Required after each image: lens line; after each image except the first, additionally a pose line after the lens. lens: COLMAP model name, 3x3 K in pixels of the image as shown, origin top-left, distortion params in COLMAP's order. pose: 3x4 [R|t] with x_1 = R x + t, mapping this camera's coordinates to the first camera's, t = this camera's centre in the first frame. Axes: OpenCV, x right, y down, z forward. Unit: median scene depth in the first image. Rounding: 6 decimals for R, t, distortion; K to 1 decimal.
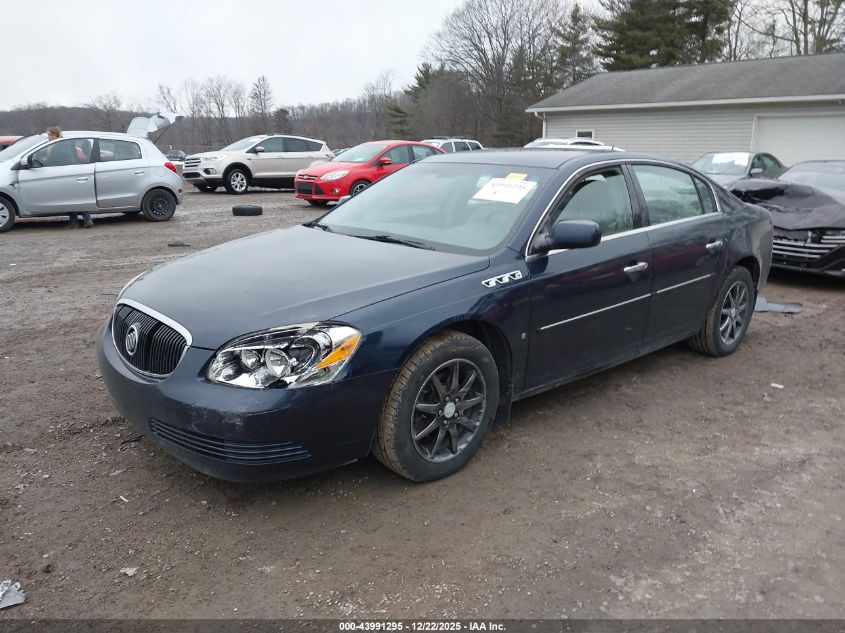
lens RADIAL K [[627.5, 0, 425.7], [0, 627.5, 328.5], [0, 0, 1]] dist [0.038073, -0.065190]
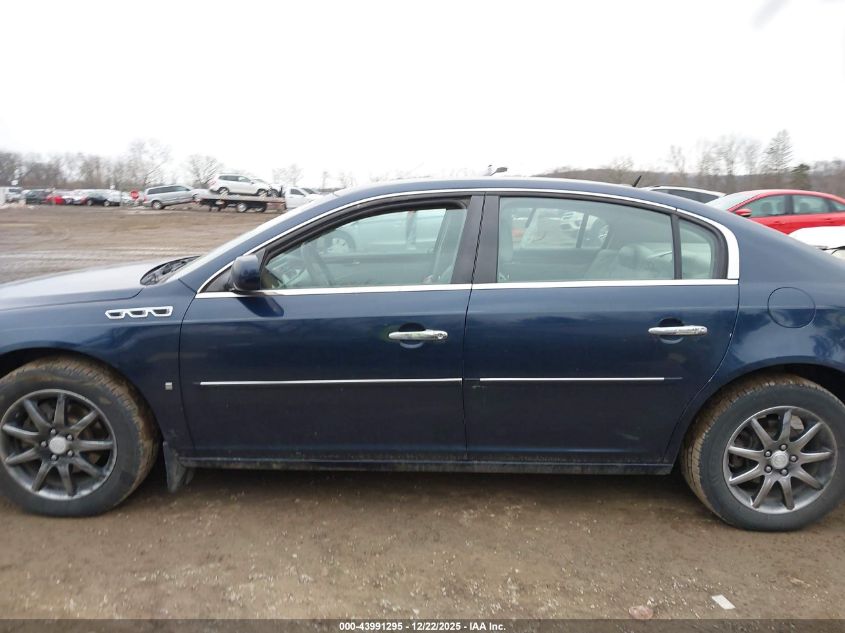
lens RADIAL K [[644.0, 0, 422.5], [0, 644.0, 316.5], [0, 0, 1]] dist [0.056896, -0.065729]
pose [[0.754121, 0.120576, -0.645571, 0.983973], [-0.189258, 0.981199, -0.037819, -0.113063], [0.628874, 0.150699, 0.762763, 0.556749]]
